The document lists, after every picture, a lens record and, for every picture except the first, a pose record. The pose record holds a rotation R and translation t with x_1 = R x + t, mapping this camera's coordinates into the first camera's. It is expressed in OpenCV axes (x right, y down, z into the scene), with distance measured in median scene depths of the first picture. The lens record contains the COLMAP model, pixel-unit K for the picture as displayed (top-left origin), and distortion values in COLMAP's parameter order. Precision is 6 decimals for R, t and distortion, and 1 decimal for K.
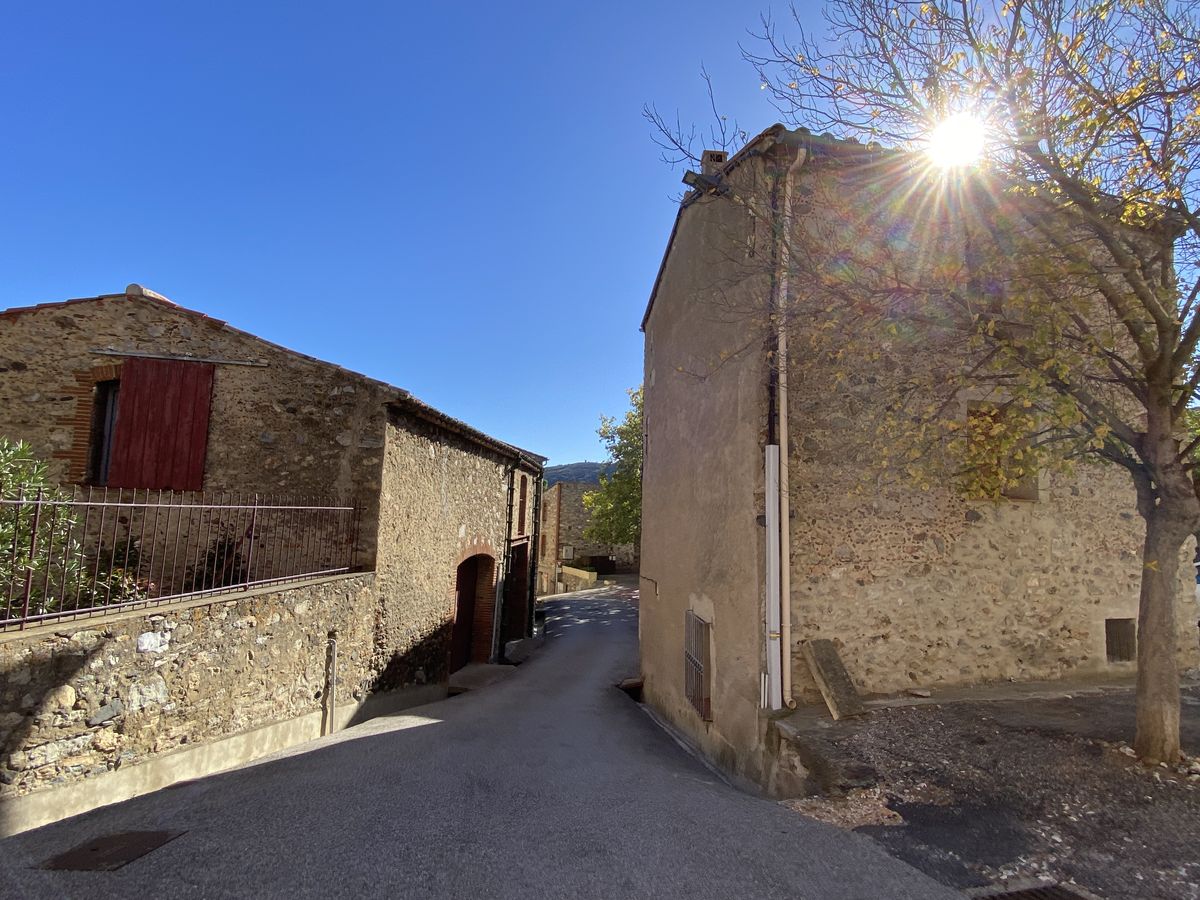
lens RADIAL K [[613.3, 0, 598.5], [0, 613.3, 449.2], [0, 0, 1]] dist [-0.004816, -0.000325]
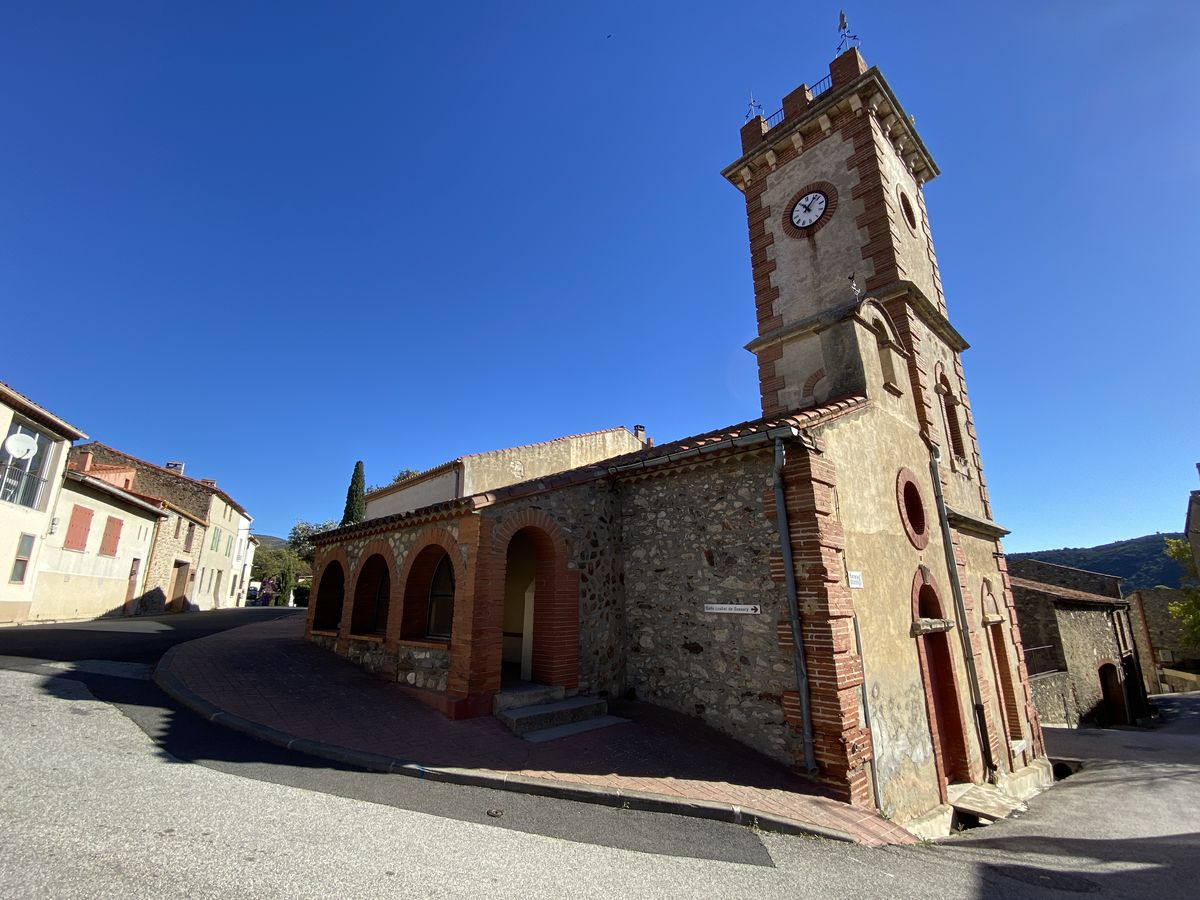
lens RADIAL K [[548.0, 0, 587.7], [0, 548.0, 430.9], [0, 0, 1]] dist [-0.016160, -0.003613]
pose [[0.670940, -0.234402, -0.703488, 0.059360], [0.092156, 0.967725, -0.234553, -0.256648], [0.735762, 0.092541, 0.670887, -1.231834]]
